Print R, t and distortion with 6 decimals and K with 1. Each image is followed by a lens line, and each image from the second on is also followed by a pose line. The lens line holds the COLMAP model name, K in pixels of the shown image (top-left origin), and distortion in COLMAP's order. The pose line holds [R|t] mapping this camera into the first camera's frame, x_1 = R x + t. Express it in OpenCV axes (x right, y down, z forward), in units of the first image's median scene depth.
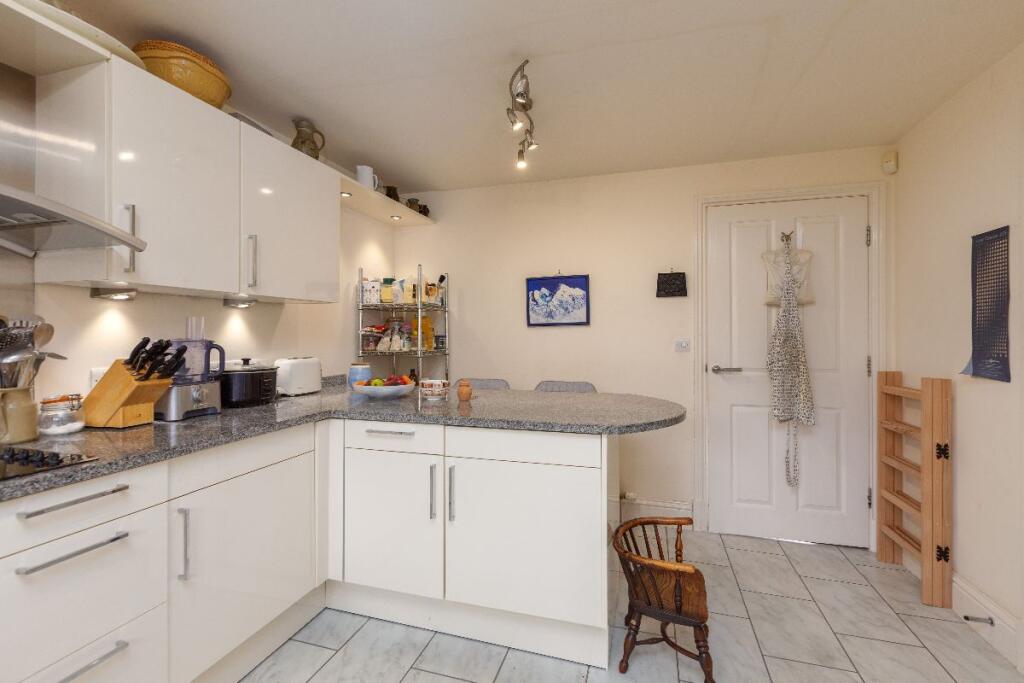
lens RADIAL K [[462.1, 0, 502.9], [0, 462.1, 333.9], [0, 0, 1]] dist [-0.003839, -0.001055]
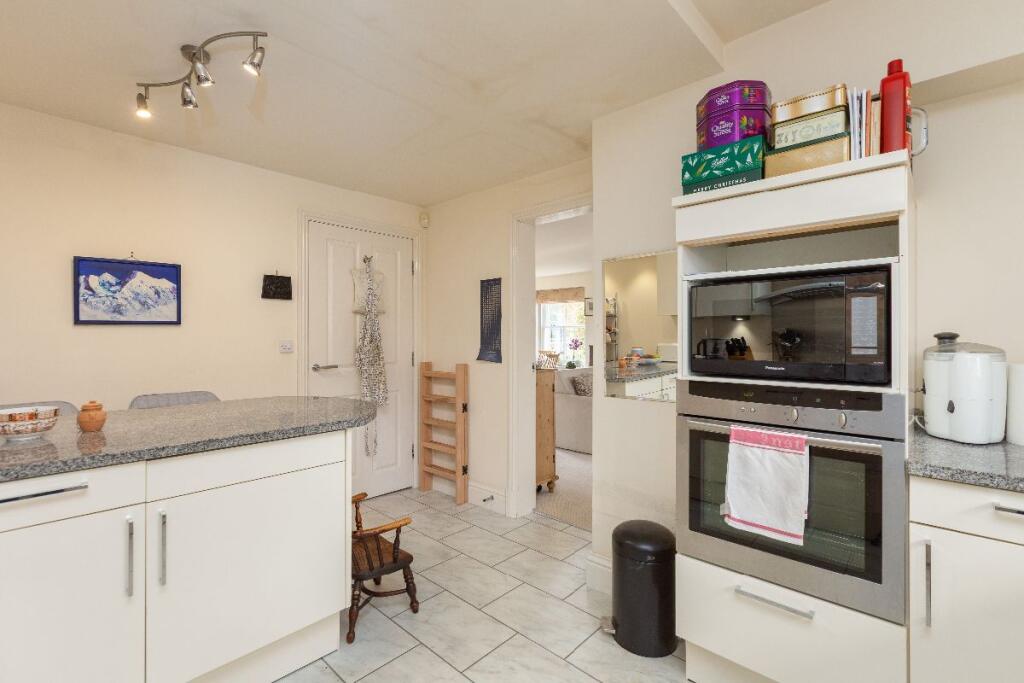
lens RADIAL K [[462.1, 0, 502.0], [0, 462.1, 336.1], [0, 0, 1]] dist [-0.003839, -0.001055]
pose [[0.436235, 0.002986, 0.899828, -0.360252], [-0.005060, 0.999987, -0.000865, -0.000704], [-0.899819, -0.004176, 0.436244, 0.121342]]
